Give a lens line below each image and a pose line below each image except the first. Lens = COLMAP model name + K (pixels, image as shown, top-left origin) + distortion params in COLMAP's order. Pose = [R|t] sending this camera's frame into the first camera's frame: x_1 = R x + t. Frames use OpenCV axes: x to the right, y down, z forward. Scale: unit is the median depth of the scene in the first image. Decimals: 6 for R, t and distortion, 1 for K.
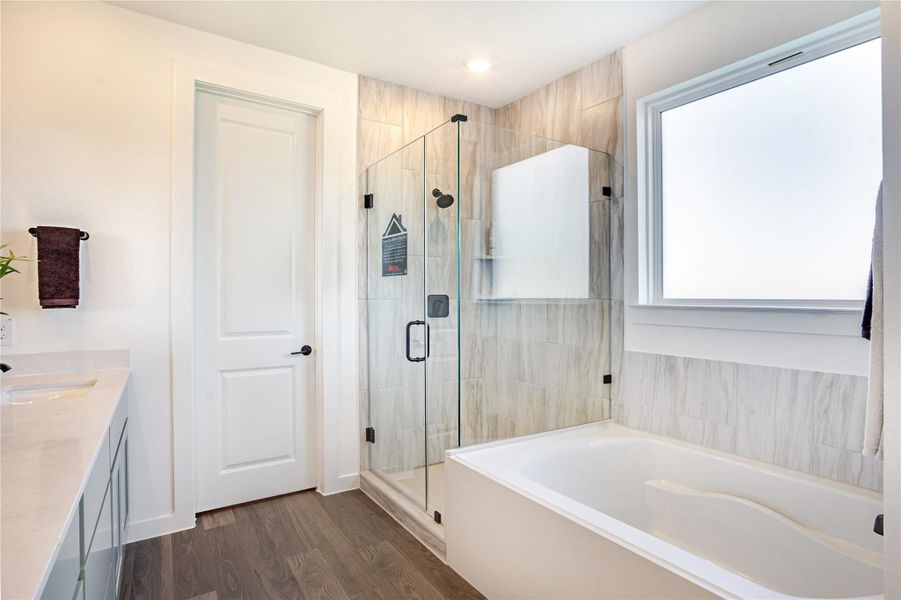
lens RADIAL K [[447.8, 0, 453.4], [0, 447.8, 299.9], [0, 0, 1]] dist [-0.062005, 0.020051]
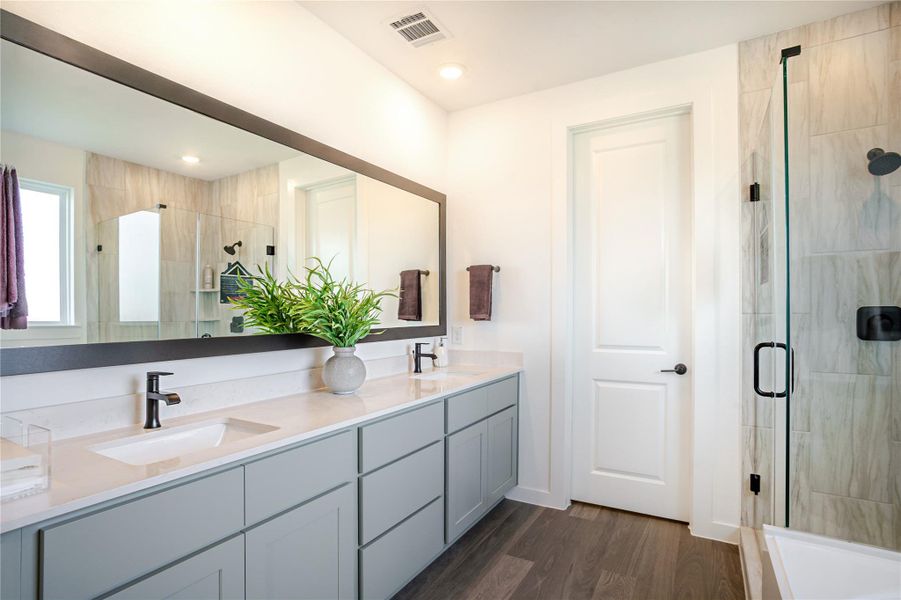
lens RADIAL K [[442.1, 0, 477.7], [0, 442.1, 311.9], [0, 0, 1]] dist [-0.035715, 0.000334]
pose [[0.460548, -0.008727, -0.887592, 0.334592], [-0.001401, 0.999943, -0.010559, 0.004921], [0.887634, 0.006107, 0.460510, 0.241211]]
